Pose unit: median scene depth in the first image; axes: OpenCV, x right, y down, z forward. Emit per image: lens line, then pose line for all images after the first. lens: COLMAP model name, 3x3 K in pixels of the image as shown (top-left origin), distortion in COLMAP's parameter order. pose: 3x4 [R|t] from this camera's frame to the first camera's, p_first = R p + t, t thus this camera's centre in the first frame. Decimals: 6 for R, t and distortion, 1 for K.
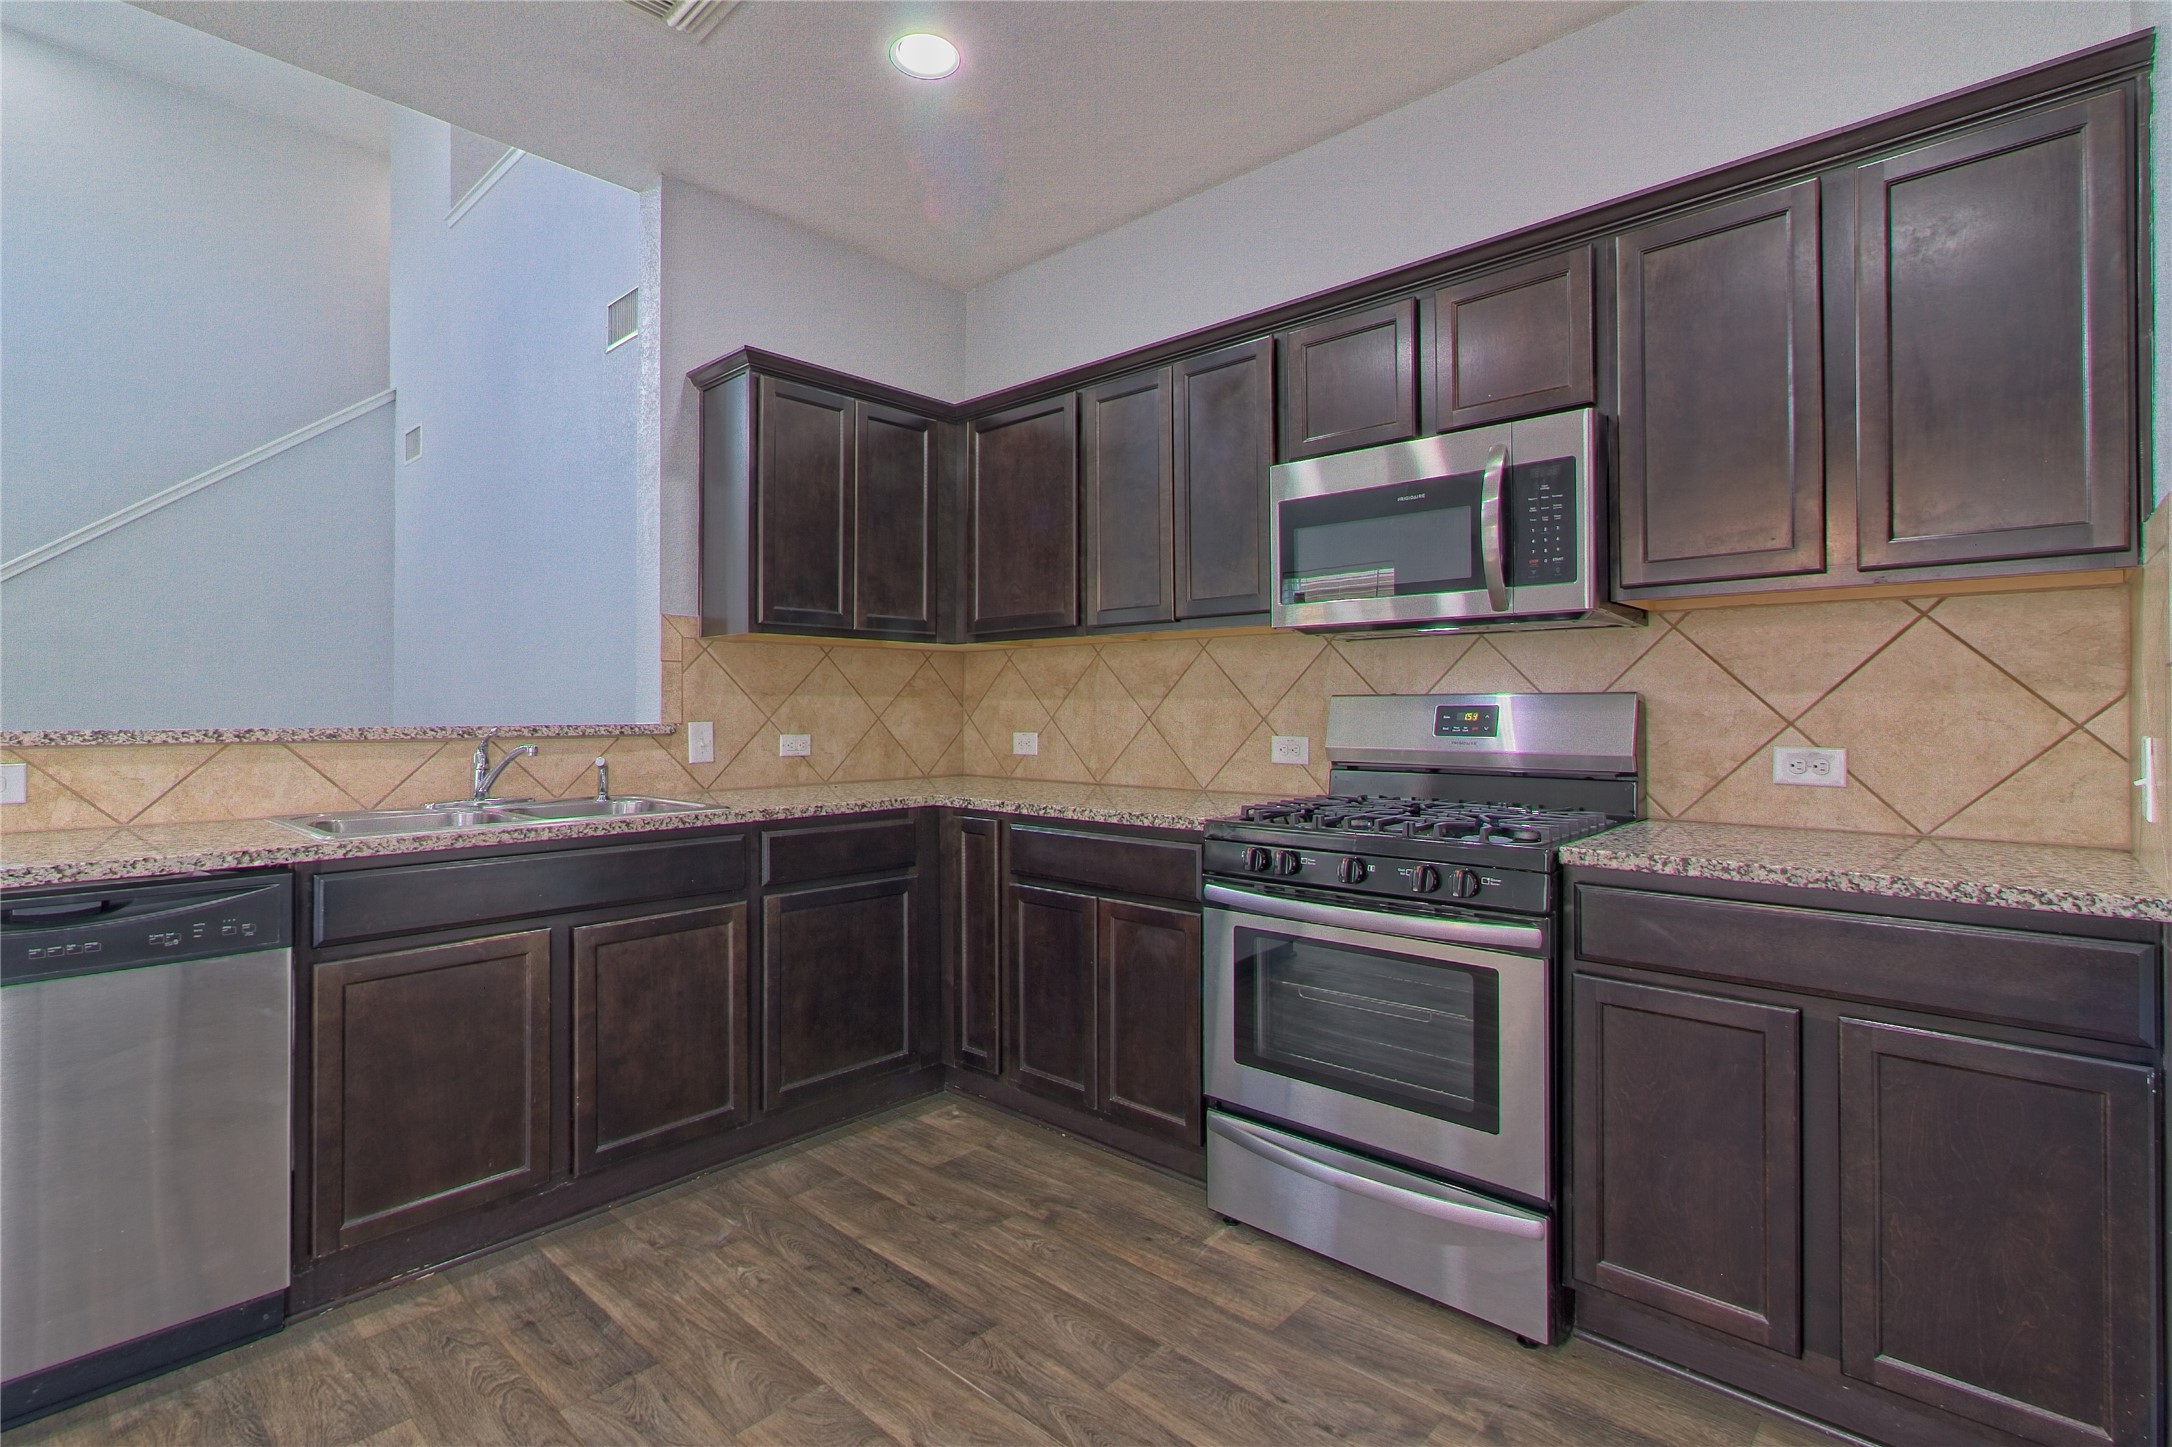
lens RADIAL K [[1002.8, 0, 1098.9], [0, 1002.8, 705.2], [0, 0, 1]] dist [-0.008976, 0.005387]
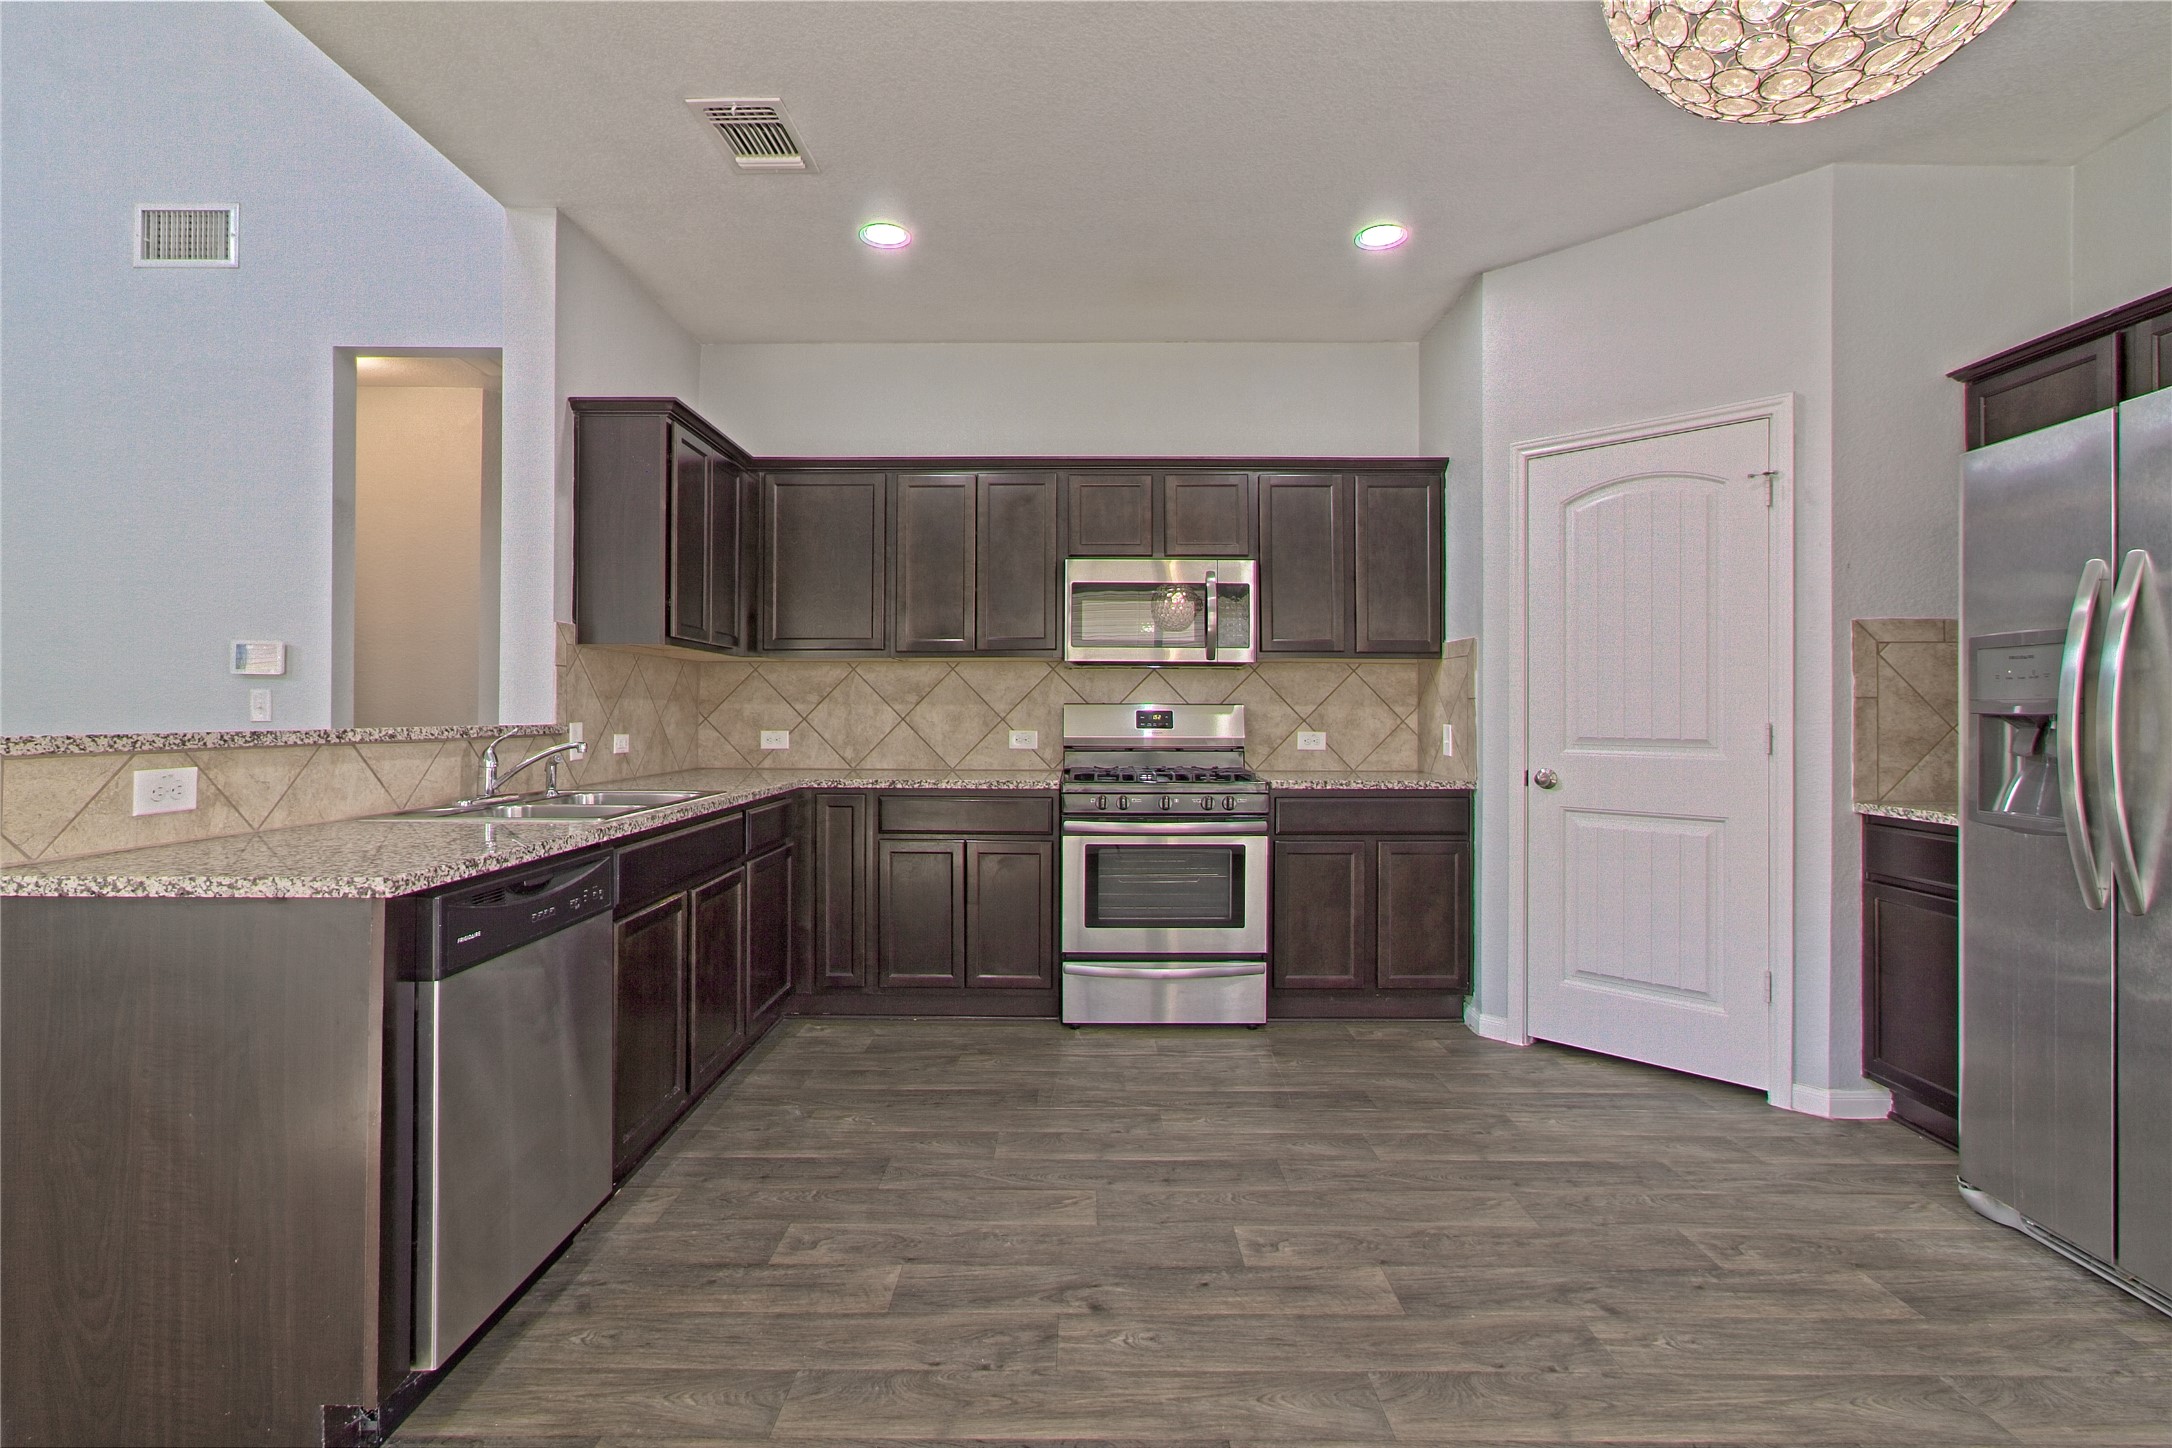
lens RADIAL K [[1002.8, 0, 1076.6], [0, 1002.8, 708.7], [0, 0, 1]] dist [-0.008976, 0.005387]
pose [[0.742139, 0.005809, 0.670221, -0.943254], [-0.007243, 0.999974, -0.000647, -0.001491], [-0.670207, -0.004374, 0.742161, -0.206542]]
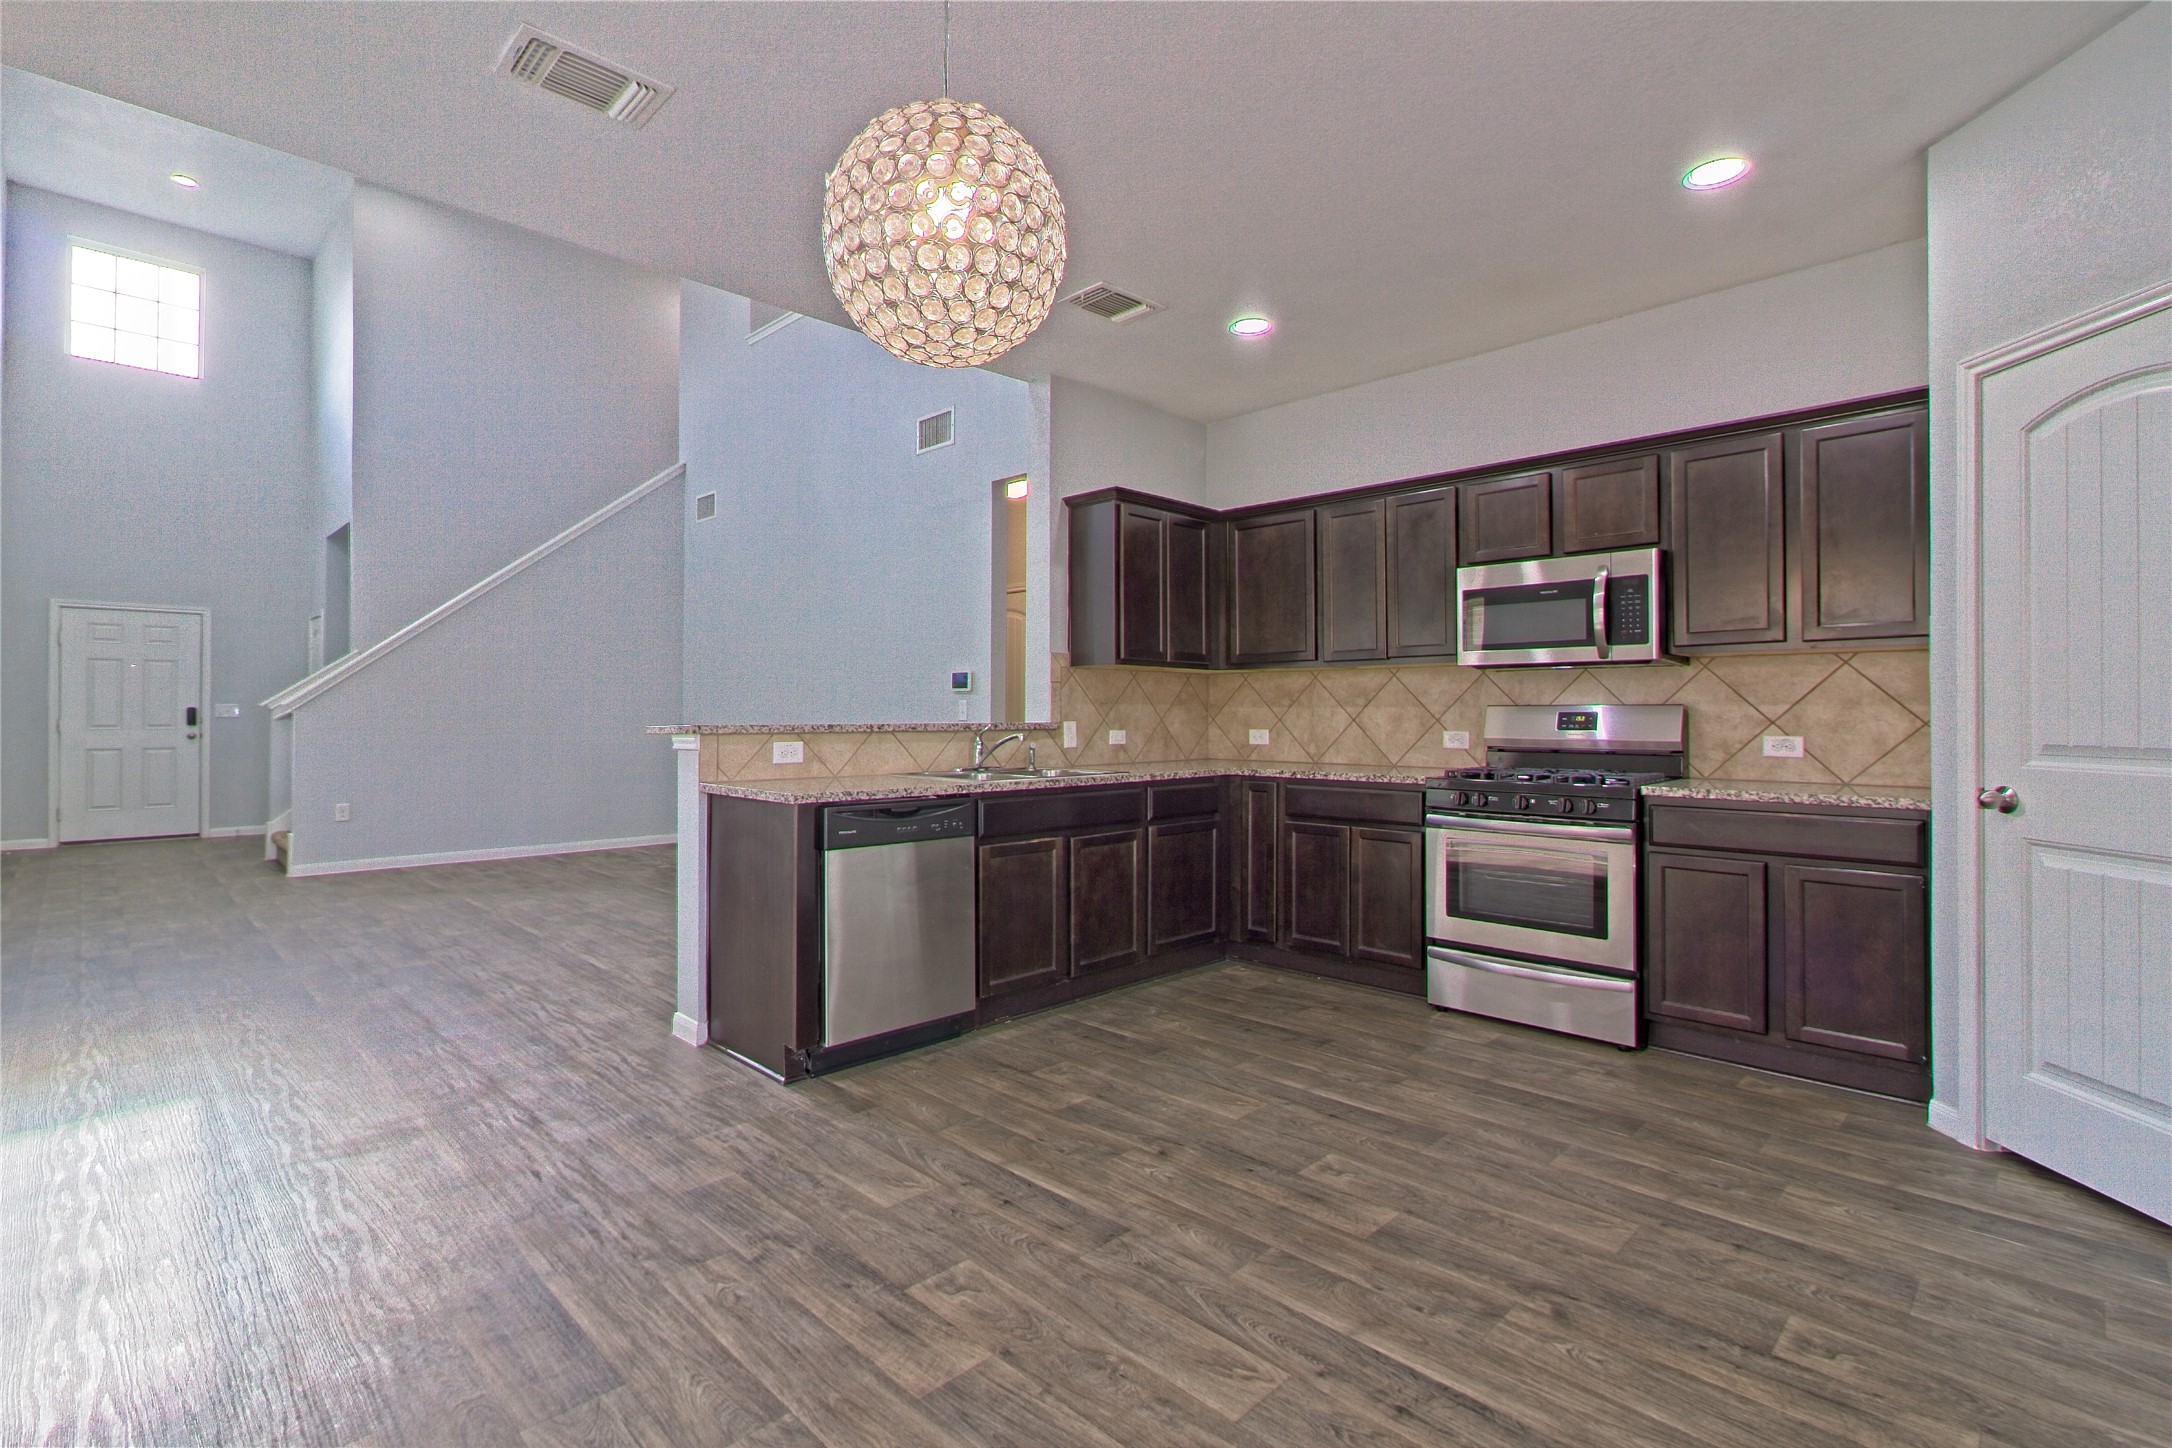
lens RADIAL K [[1002.8, 0, 1083.5], [0, 1002.8, 712.4], [0, 0, 1]] dist [-0.008976, 0.005387]
pose [[0.998912, 0.001233, -0.046622, -0.398212], [-0.001095, 0.999995, 0.002983, -0.003329], [0.046626, -0.002929, 0.998908, -0.739603]]
